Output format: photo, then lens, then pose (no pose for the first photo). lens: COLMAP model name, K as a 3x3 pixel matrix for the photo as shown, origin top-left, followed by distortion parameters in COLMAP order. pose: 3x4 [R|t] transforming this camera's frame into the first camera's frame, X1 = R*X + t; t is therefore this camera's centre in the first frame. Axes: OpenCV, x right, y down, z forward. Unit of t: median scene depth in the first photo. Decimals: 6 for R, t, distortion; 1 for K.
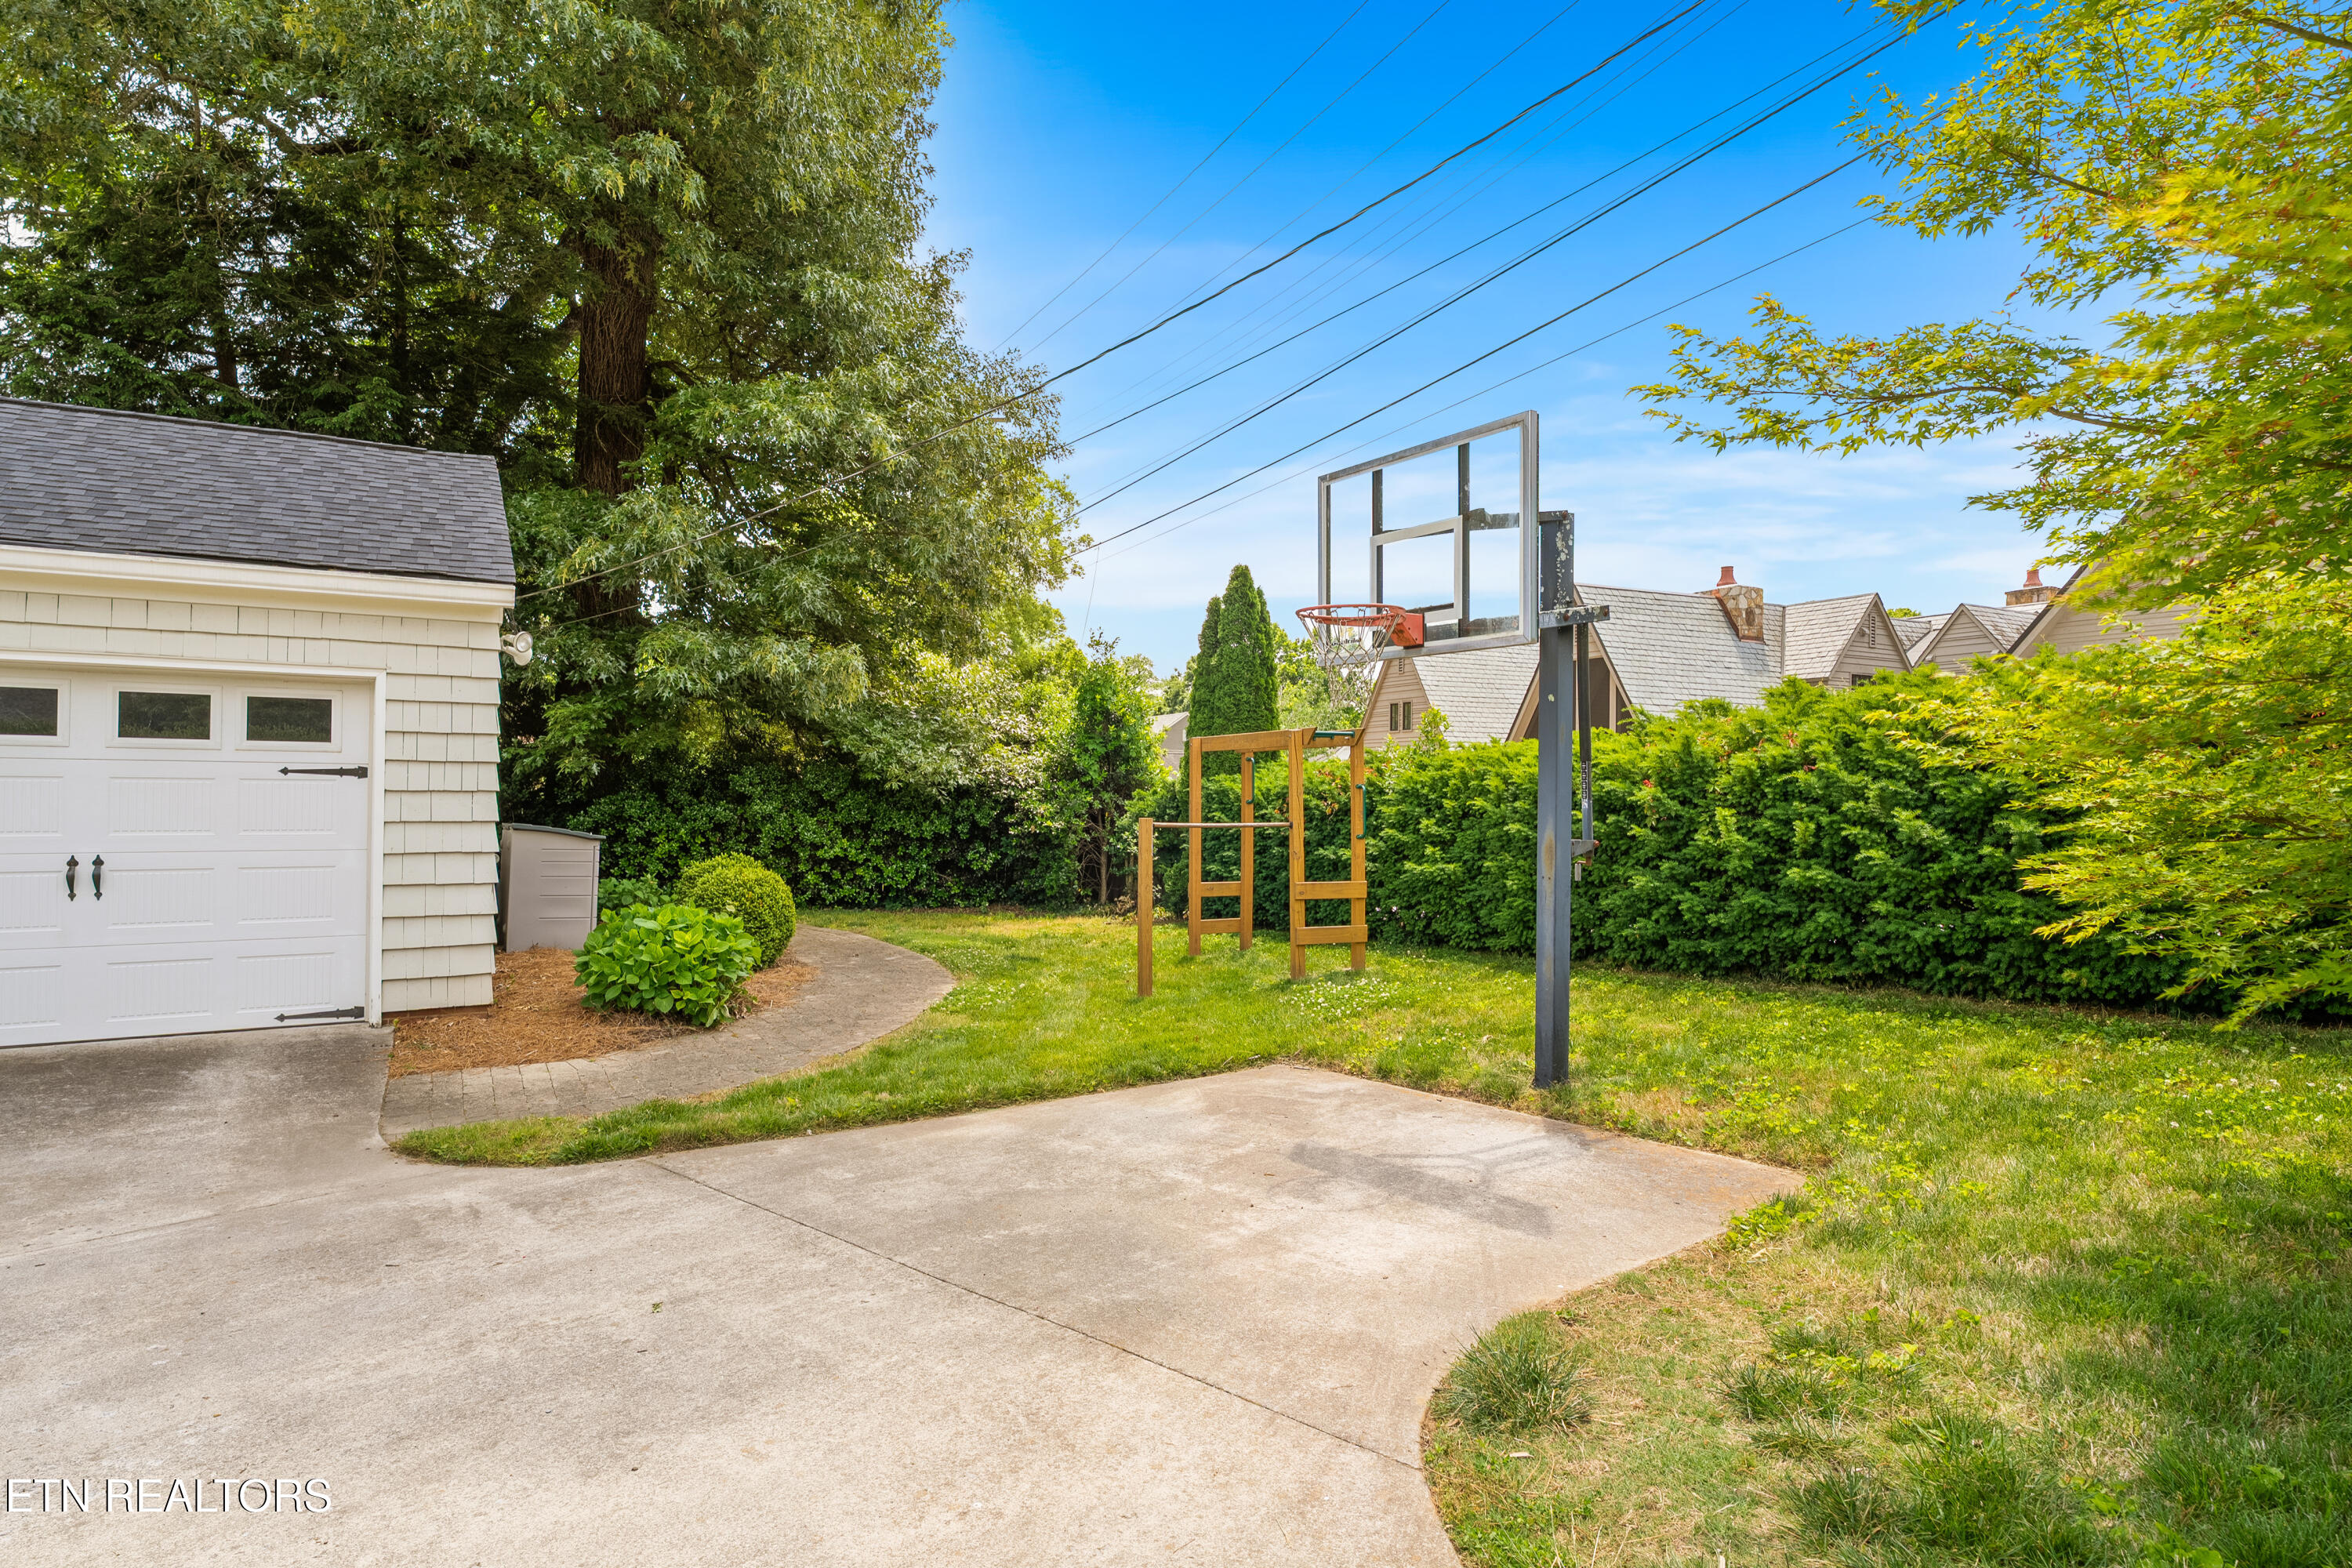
lens RADIAL K [[1261.4, 0, 1176.0], [0, 1261.4, 784.0], [0, 0, 1]] dist [-0.000525, -0.000033]
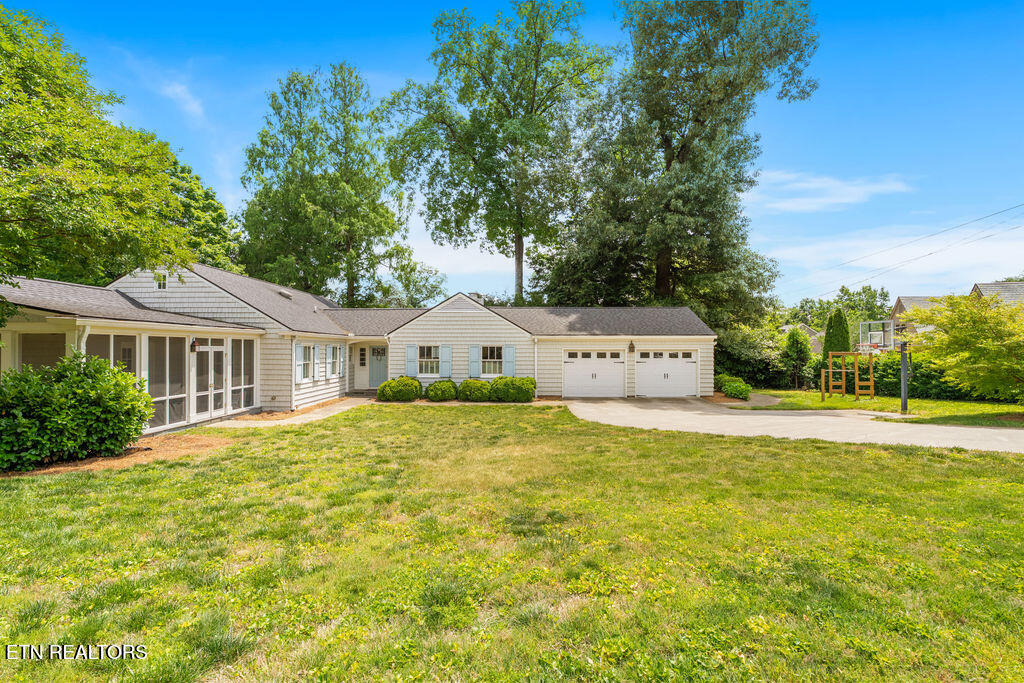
lens RADIAL K [[470.3, 0, 512.0], [0, 470.3, 341.5], [0, 0, 1]] dist [0.012276, 0.000077]
pose [[0.861946, -0.019210, -0.506636, -0.117734], [0.011920, 0.999774, -0.017629, -0.061122], [0.506859, 0.009156, 0.861980, -1.207292]]
